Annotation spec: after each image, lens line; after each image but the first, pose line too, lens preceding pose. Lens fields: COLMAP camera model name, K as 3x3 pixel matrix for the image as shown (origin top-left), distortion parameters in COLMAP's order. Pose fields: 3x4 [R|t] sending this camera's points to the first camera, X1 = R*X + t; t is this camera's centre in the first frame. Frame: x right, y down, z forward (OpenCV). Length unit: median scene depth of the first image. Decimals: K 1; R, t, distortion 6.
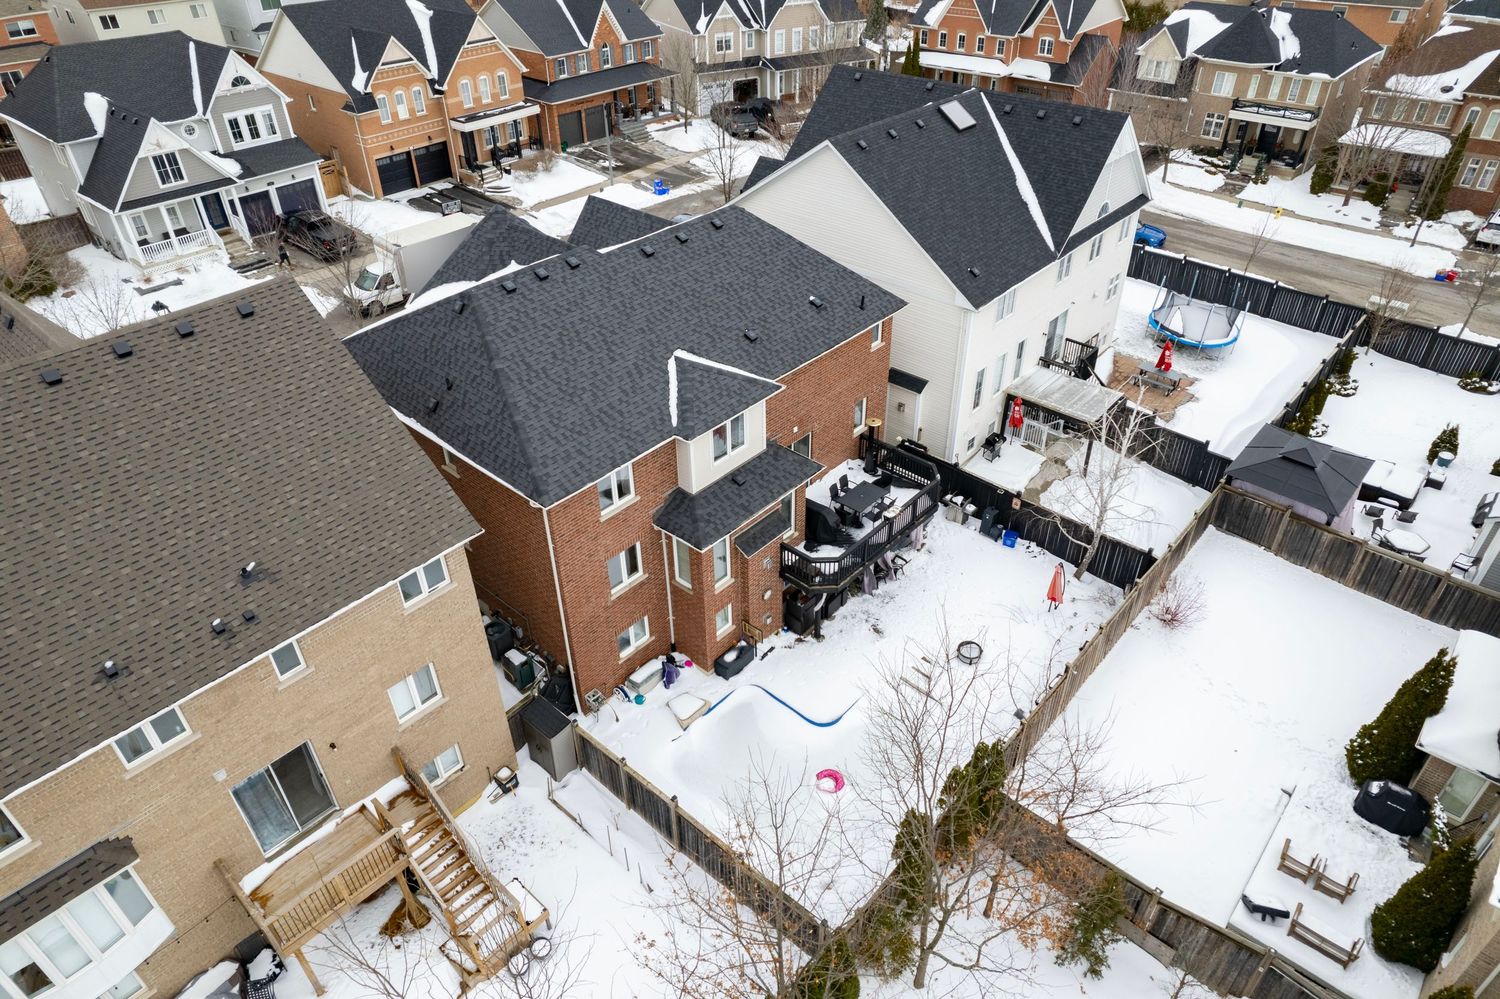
lens RADIAL K [[954.0, 0, 751.0], [0, 954.0, 507.2], [0, 0, 1]] dist [-0.066341, 0.051389]
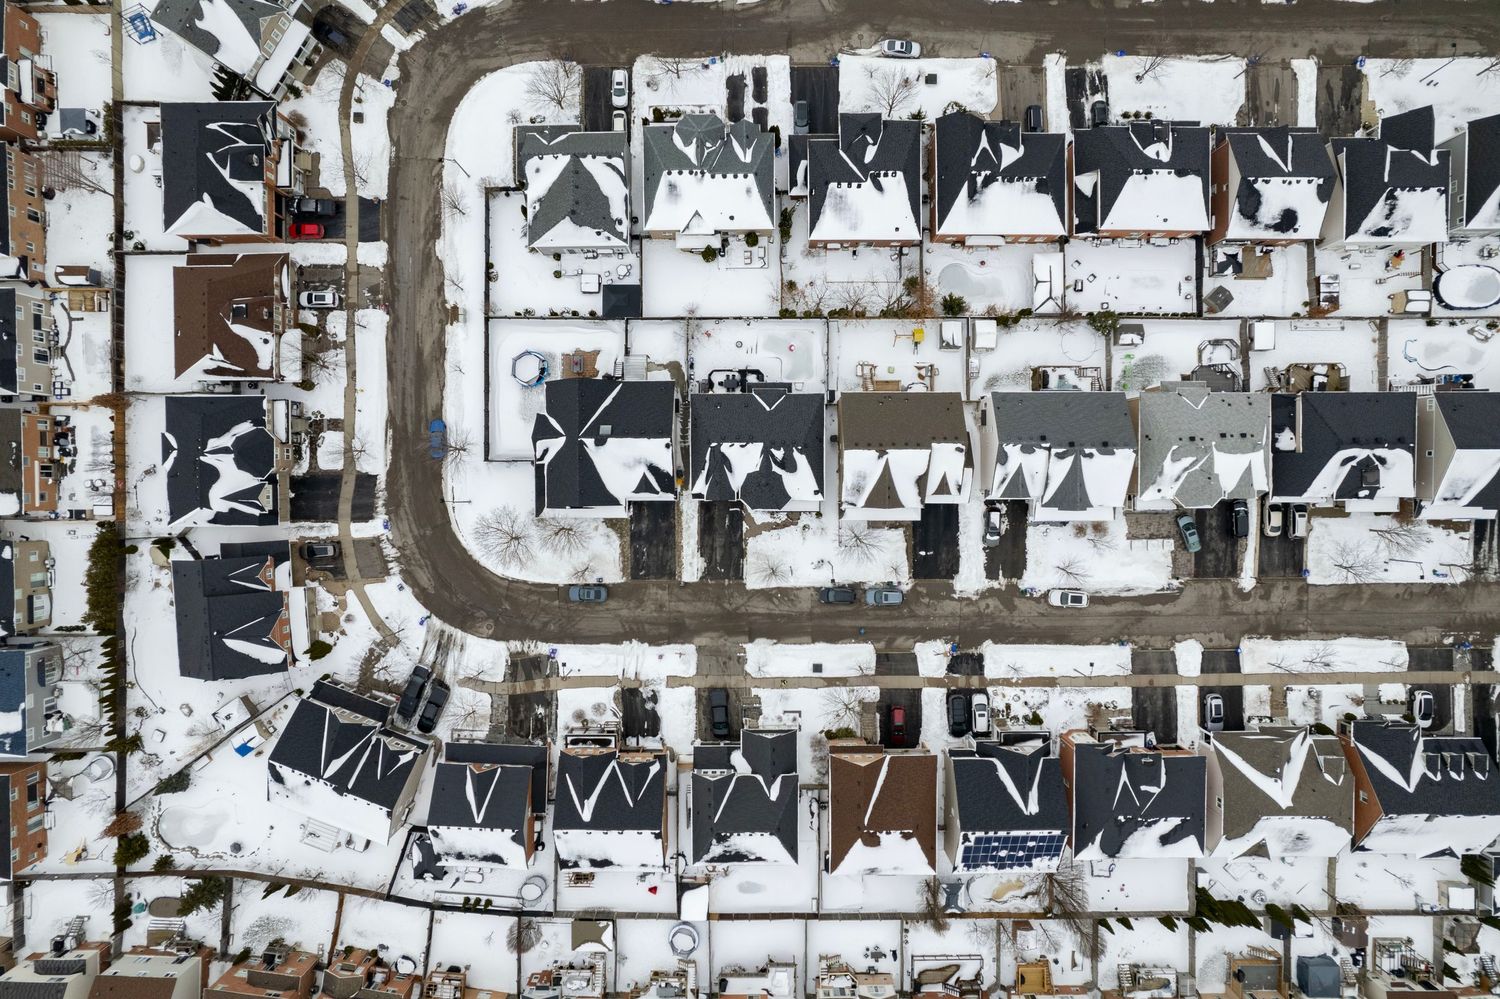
lens RADIAL K [[954.0, 0, 744.9], [0, 954.0, 500.4], [0, 0, 1]] dist [-0.066341, 0.051389]
pose [[-0.669025, -0.743238, 0.001810, -0.286814], [0.452210, -0.405120, 0.794597, -3.383614], [-0.589841, 0.532423, 0.607135, -1.116584]]
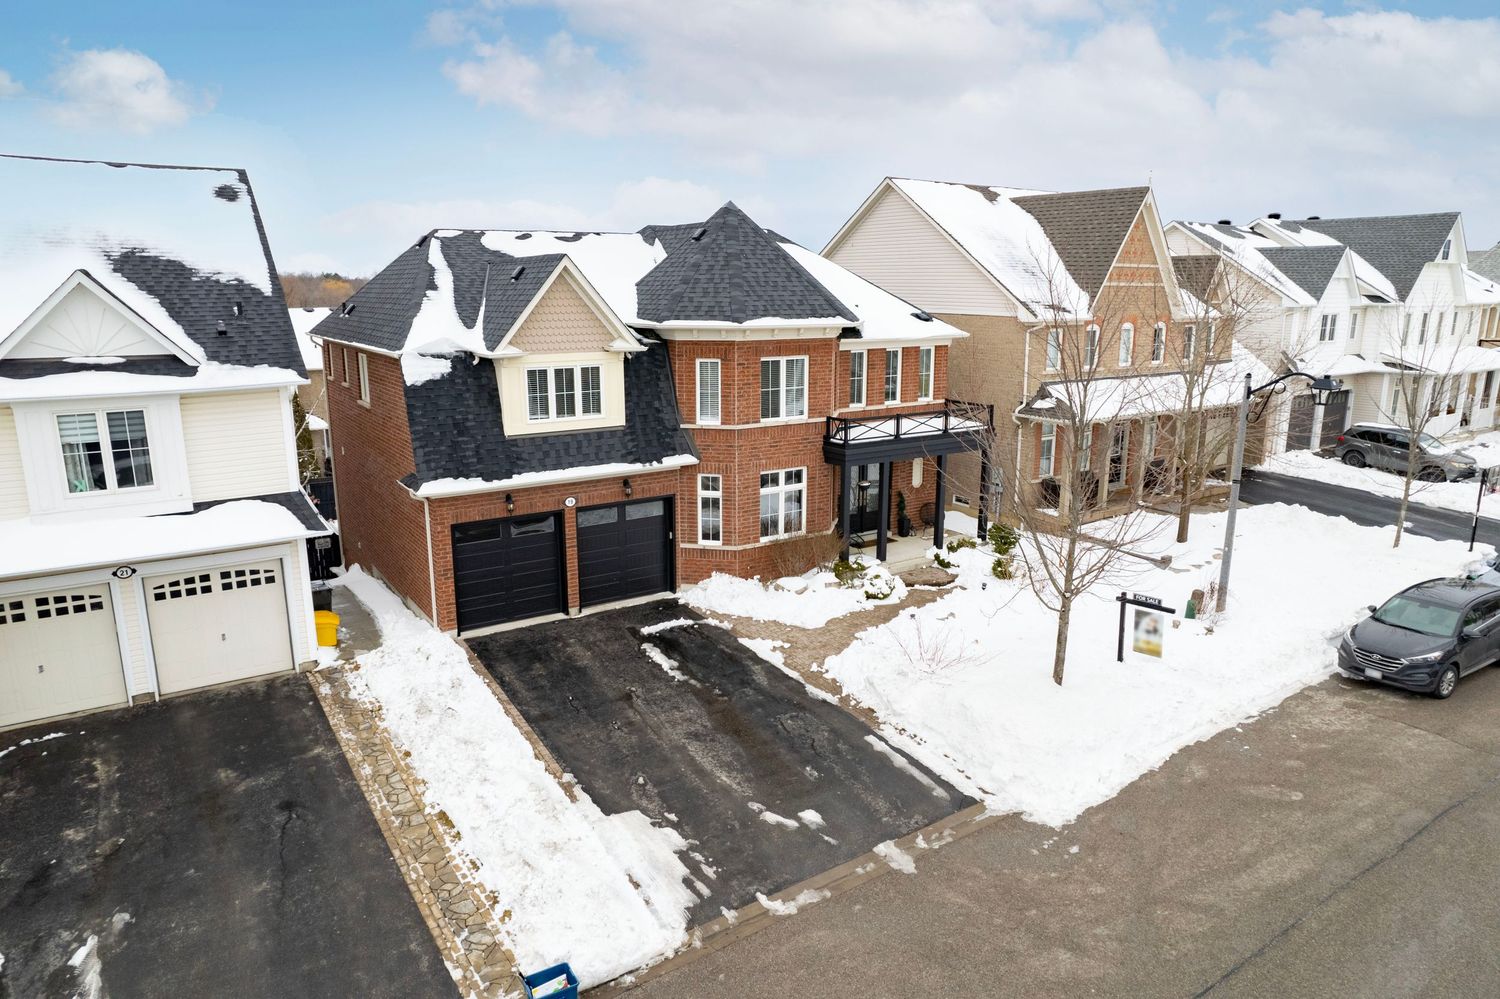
lens RADIAL K [[954.0, 0, 748.1], [0, 954.0, 497.9], [0, 0, 1]] dist [-0.066341, 0.051389]
pose [[-0.964936, -0.042936, 0.258949, -0.532926], [0.167925, 0.657247, 0.734729, -0.792346], [-0.201740, 0.752451, -0.626992, 1.791009]]
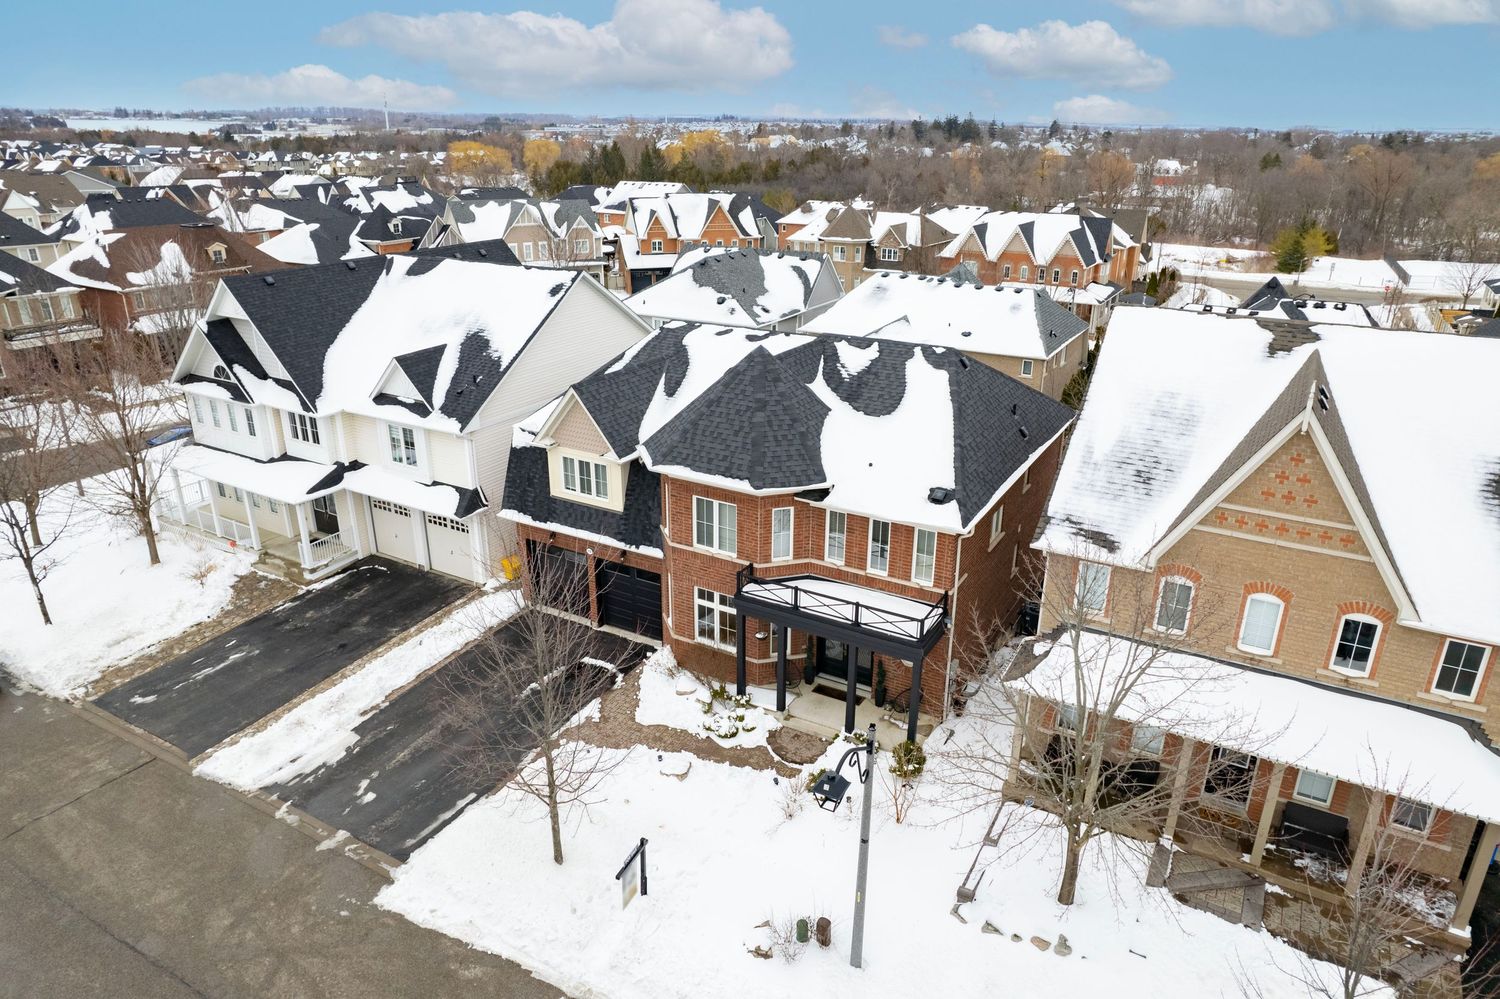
lens RADIAL K [[954.0, 0, 750.1], [0, 954.0, 500.2], [0, 0, 1]] dist [-0.066341, 0.051389]
pose [[-0.201928, -0.340568, 0.918280, -1.182840], [0.580281, 0.713706, 0.392299, -0.609155], [-0.788986, 0.612076, 0.053508, 1.117886]]
